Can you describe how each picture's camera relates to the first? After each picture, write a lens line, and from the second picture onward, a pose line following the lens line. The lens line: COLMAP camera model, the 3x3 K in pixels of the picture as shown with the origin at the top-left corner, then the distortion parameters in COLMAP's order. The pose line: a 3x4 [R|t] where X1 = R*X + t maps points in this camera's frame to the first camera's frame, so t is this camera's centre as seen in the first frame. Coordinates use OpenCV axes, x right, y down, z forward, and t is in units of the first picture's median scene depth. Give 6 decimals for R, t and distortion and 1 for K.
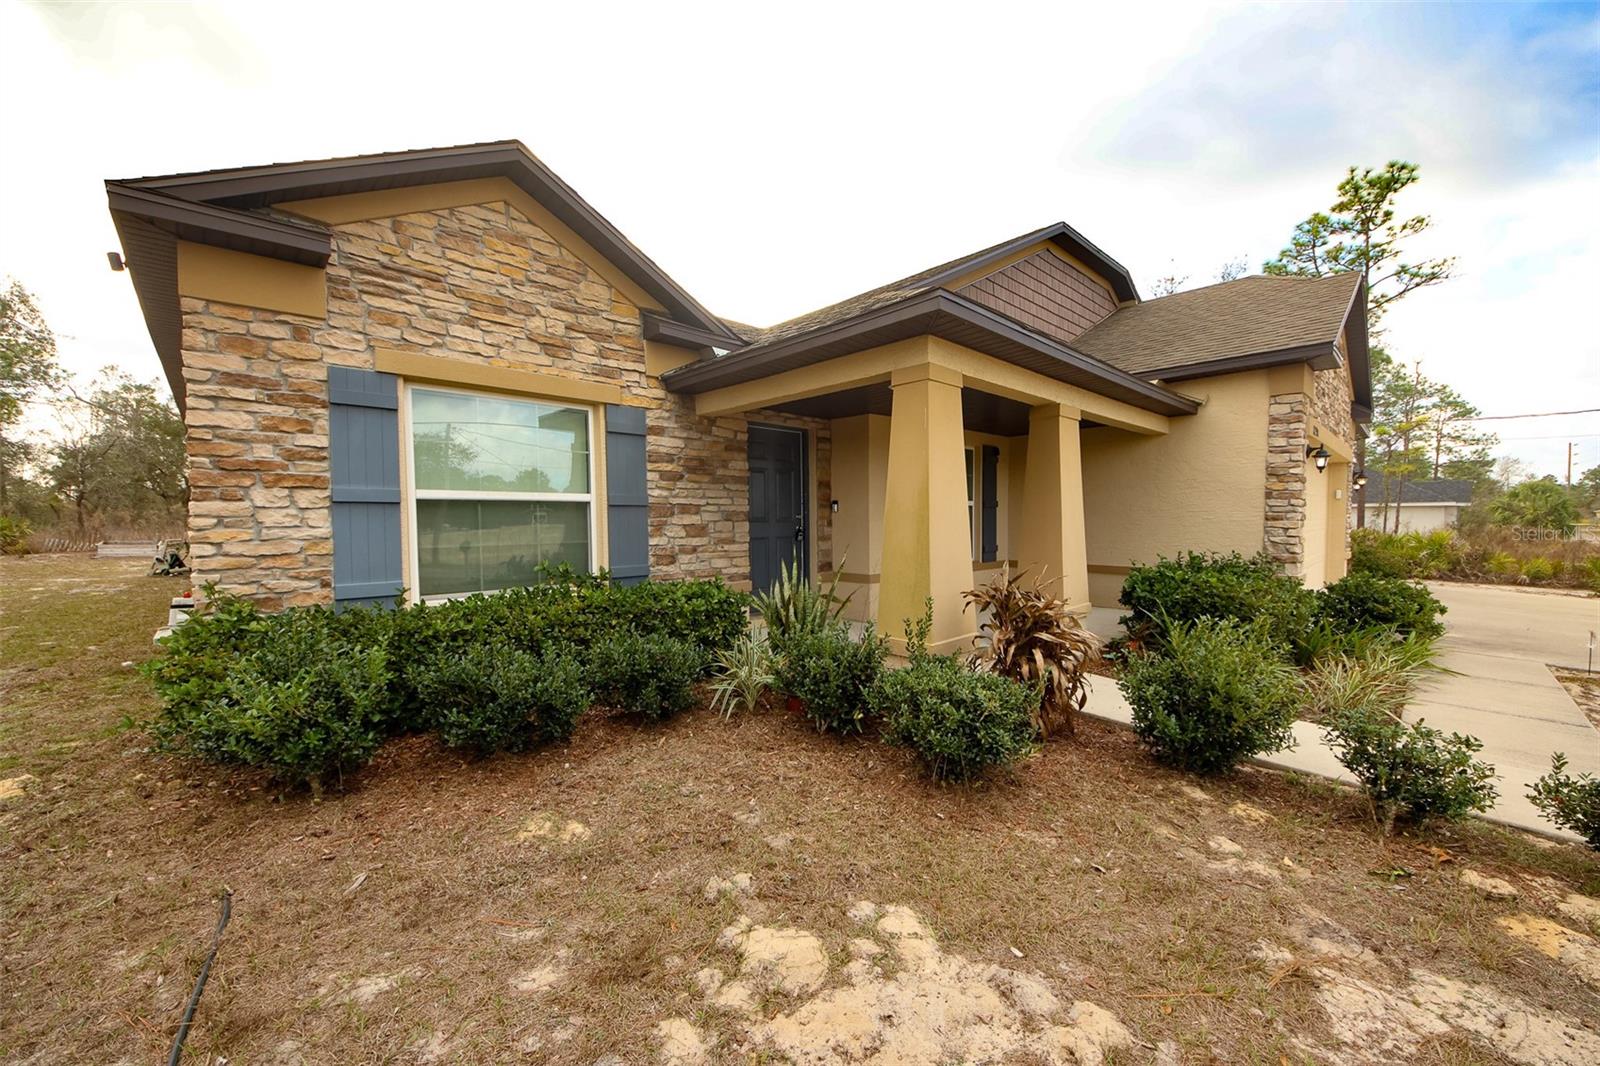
lens RADIAL K [[628.8, 0, 813.0], [0, 628.8, 545.9], [0, 0, 1]] dist [0.006196, -0.007003]
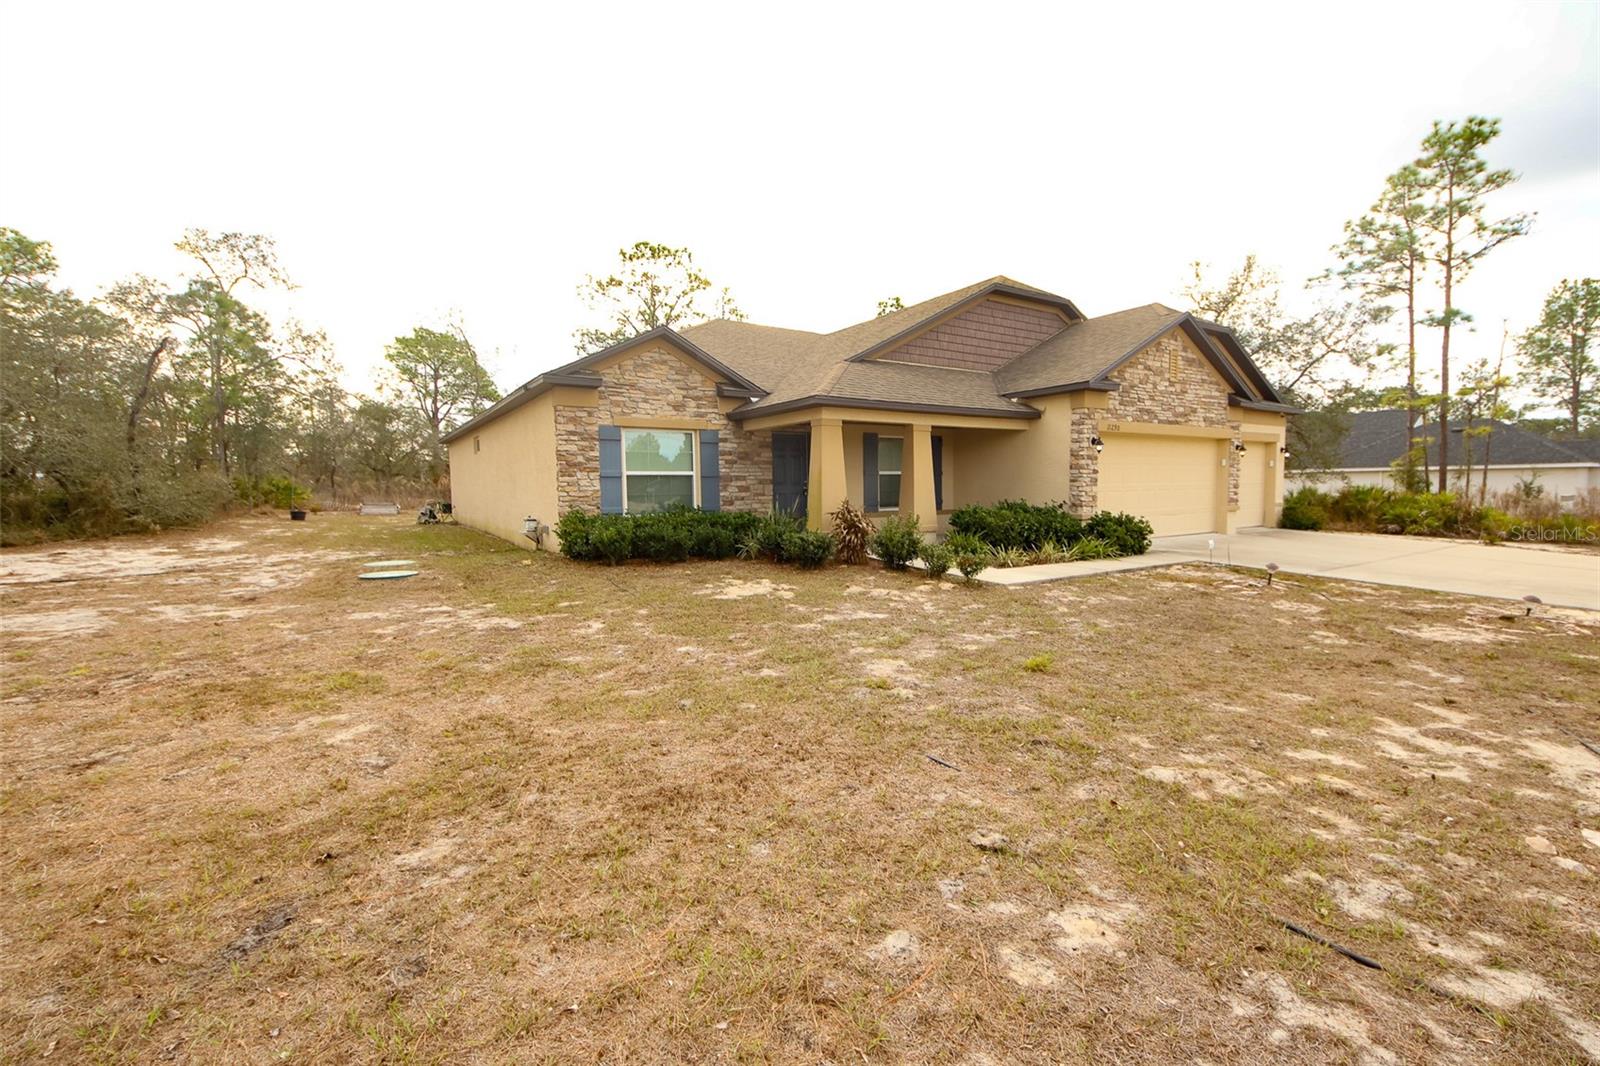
lens RADIAL K [[706.8, 0, 793.1], [0, 706.8, 536.8], [0, 0, 1]] dist [-0.000132, -0.000149]
pose [[0.979152, 0.009097, -0.202927, 0.442601], [-0.003500, 0.999604, 0.027927, 0.067709], [0.203101, -0.026635, 0.978795, -1.219861]]
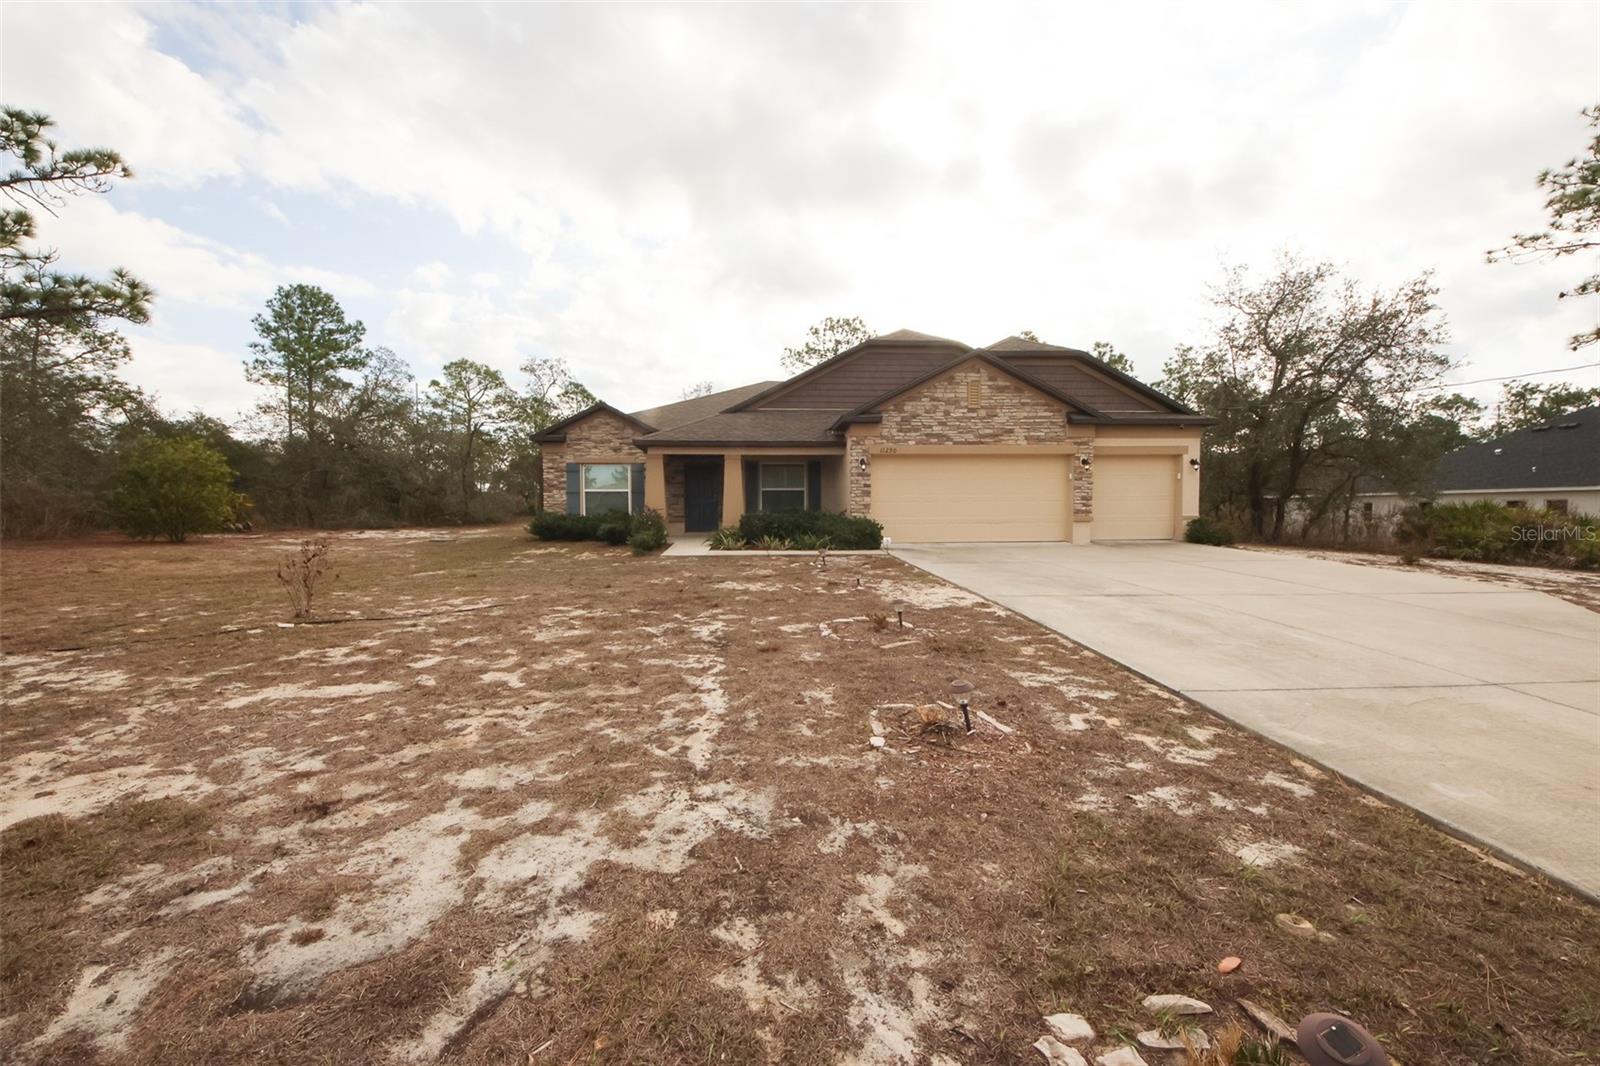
lens RADIAL K [[628.8, 0, 750.3], [0, 628.8, 529.0], [0, 0, 1]] dist [0.006196, -0.007003]
pose [[0.734689, 0.021656, -0.678058, 2.313645], [-0.030200, 0.999544, -0.000798, 0.110947], [0.677731, 0.021064, 0.735008, -1.007829]]
